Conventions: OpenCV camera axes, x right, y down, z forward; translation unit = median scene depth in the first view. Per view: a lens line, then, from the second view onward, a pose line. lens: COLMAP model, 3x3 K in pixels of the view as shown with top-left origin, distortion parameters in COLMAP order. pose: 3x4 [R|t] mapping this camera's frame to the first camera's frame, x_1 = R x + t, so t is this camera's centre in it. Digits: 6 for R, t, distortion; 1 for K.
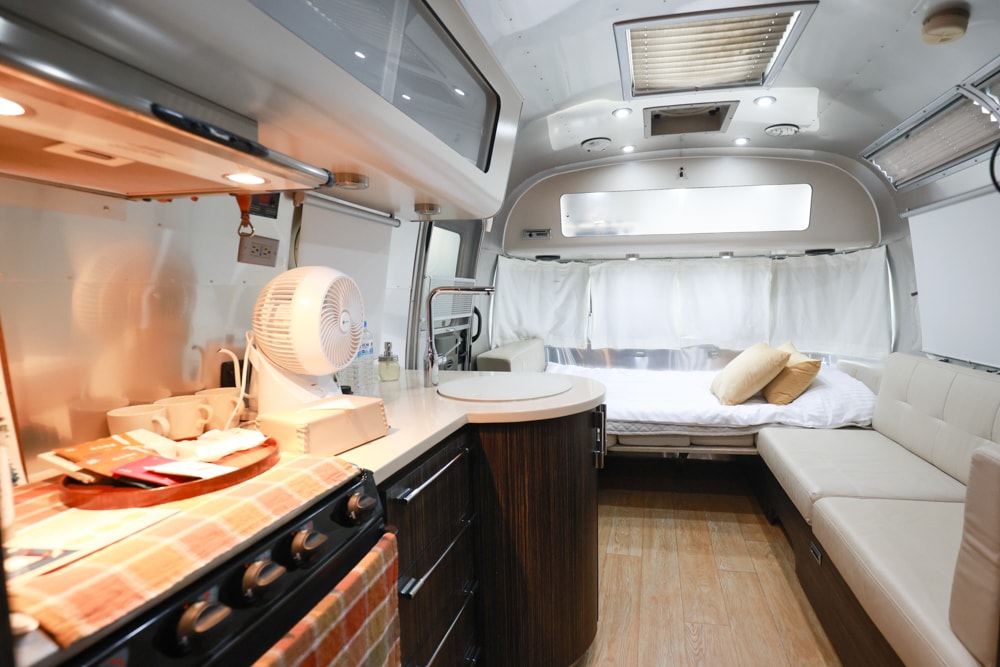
lens RADIAL K [[492.5, 0, 569.1], [0, 492.5, 309.7], [0, 0, 1]] dist [-0.001283, -0.020749]
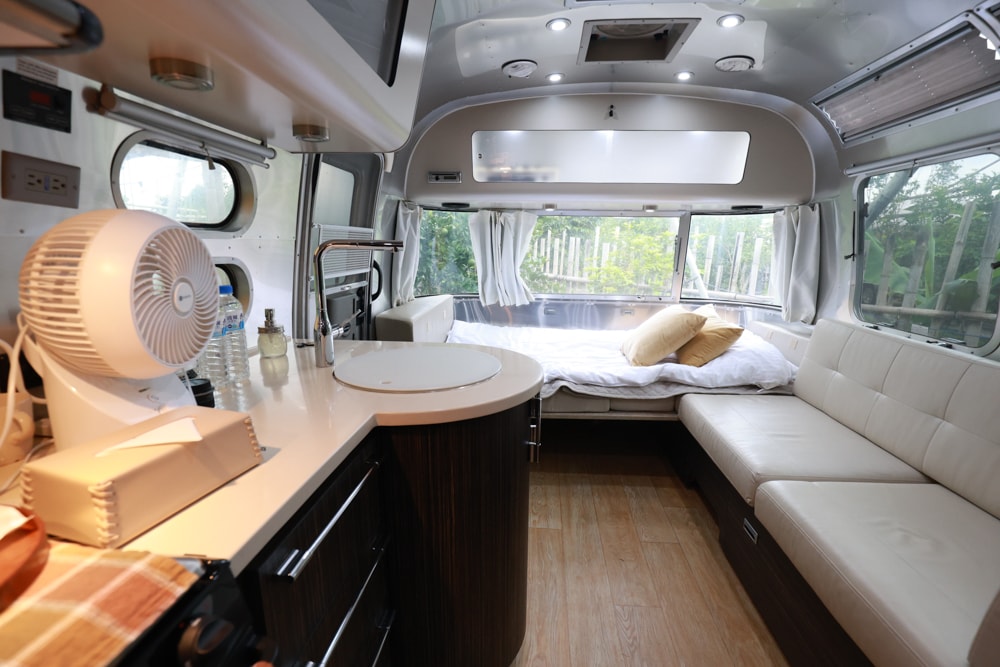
lens RADIAL K [[474.2, 0, 517.3], [0, 474.2, 330.3], [0, 0, 1]] dist [-0.032123, 0.009189]
pose [[0.993595, 0.000821, 0.112994, -0.046448], [-0.017632, 0.988850, 0.147868, -0.017001], [-0.111613, -0.148913, 0.982531, 0.181048]]
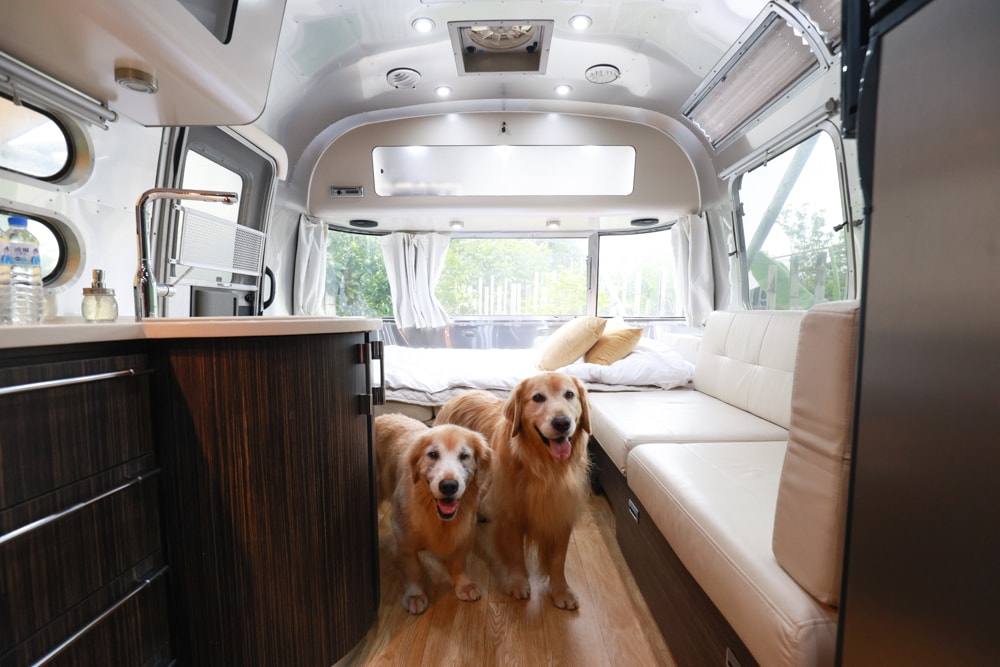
lens RADIAL K [[468.6, 0, 518.3], [0, 468.6, 329.0], [0, 0, 1]] dist [-0.023741, 0.000692]
pose [[0.983184, -0.005564, 0.182532, 0.122591], [0.005581, 0.999984, 0.000425, 0.140054], [-0.182532, 0.000600, 0.983200, 0.169235]]
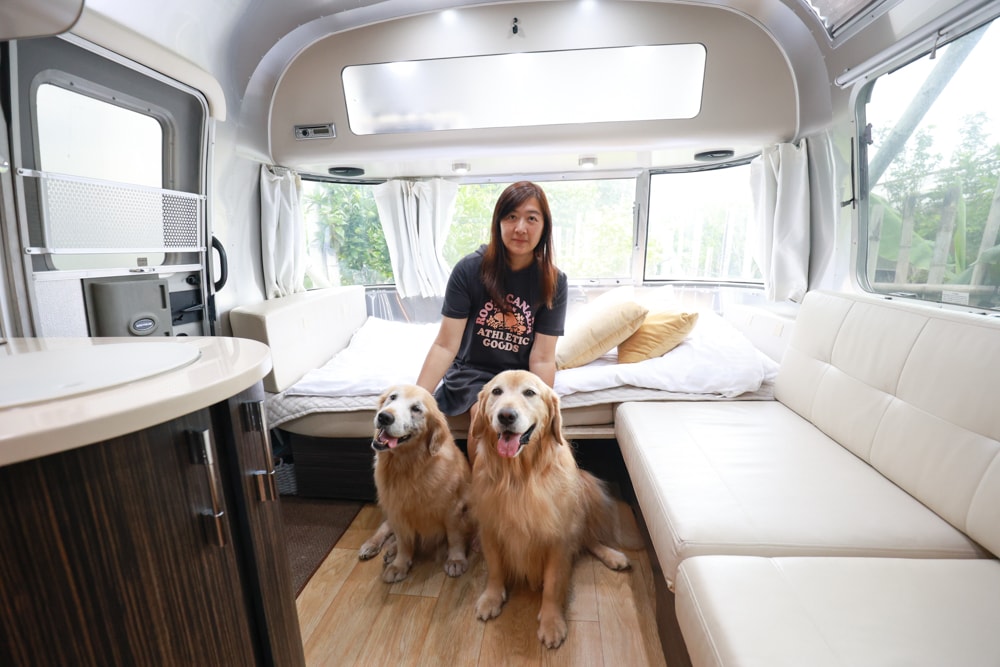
lens RADIAL K [[467.7, 0, 513.0], [0, 467.7, 336.3], [0, 0, 1]] dist [-0.039032, 0.009542]
pose [[0.997541, -0.028986, 0.063810, 0.234980], [0.019042, 0.988310, 0.151266, 0.053602], [-0.067449, -0.149679, 0.986431, 0.443856]]
